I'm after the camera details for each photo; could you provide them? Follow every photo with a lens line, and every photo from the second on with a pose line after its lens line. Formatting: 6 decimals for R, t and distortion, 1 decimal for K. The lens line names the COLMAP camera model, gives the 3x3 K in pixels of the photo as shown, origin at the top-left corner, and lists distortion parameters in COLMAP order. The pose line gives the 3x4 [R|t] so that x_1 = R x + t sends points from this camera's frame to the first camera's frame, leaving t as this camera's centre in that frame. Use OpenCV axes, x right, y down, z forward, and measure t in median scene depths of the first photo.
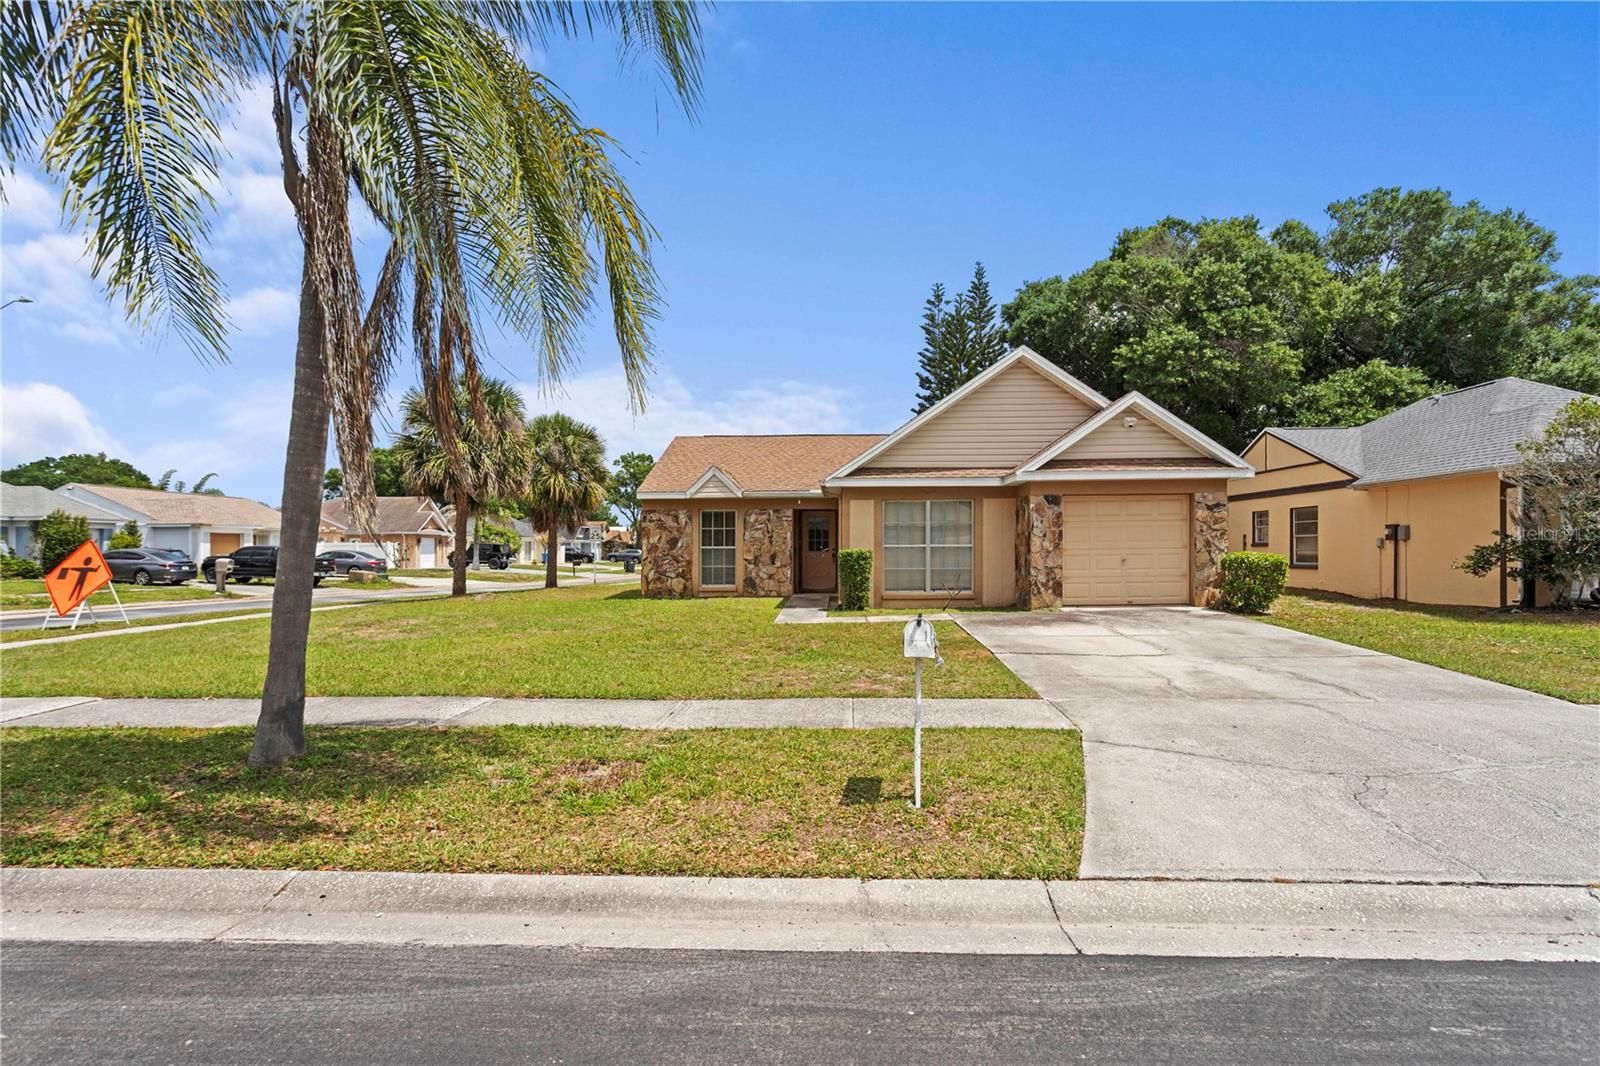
lens RADIAL K [[795.7, 0, 798.9], [0, 795.7, 522.4], [0, 0, 1]] dist [-0.008940, 0.002690]
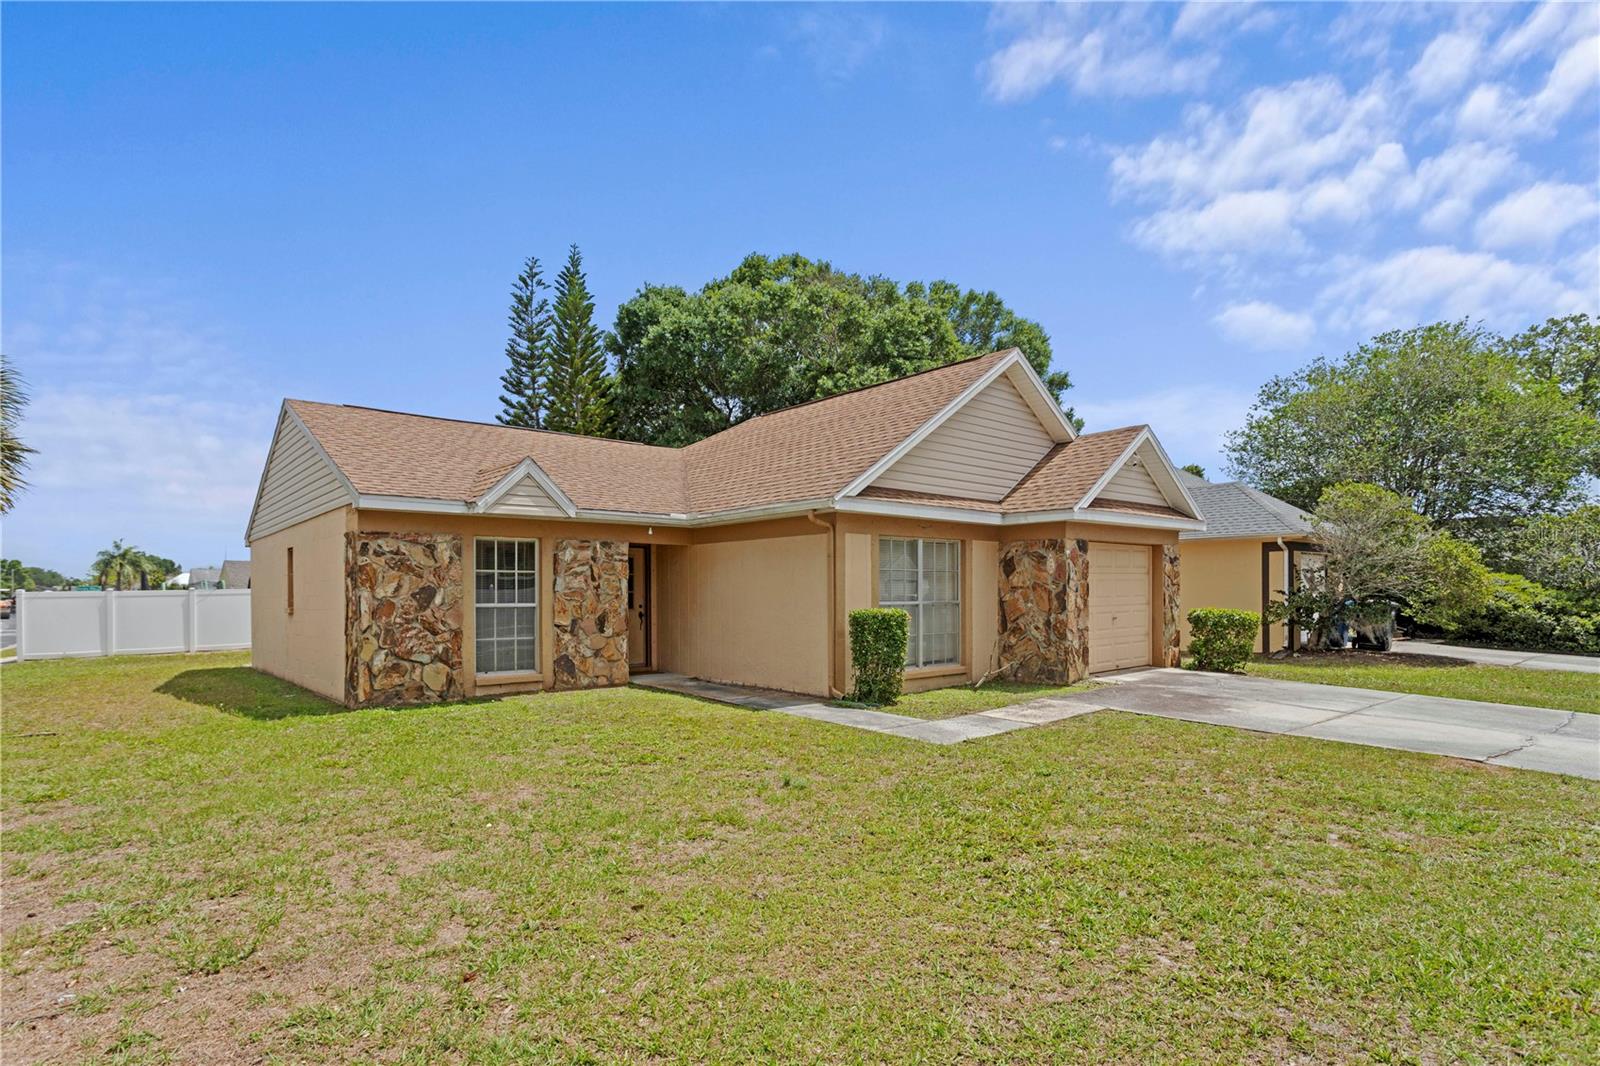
lens RADIAL K [[830.7, 0, 802.7], [0, 830.7, 589.4], [0, 0, 1]] dist [-0.000420, 0.000502]
pose [[0.736851, 0.005403, 0.676034, -0.343537], [-0.021646, 0.999644, 0.015604, 0.006724], [-0.675709, -0.026131, 0.736705, 0.430762]]
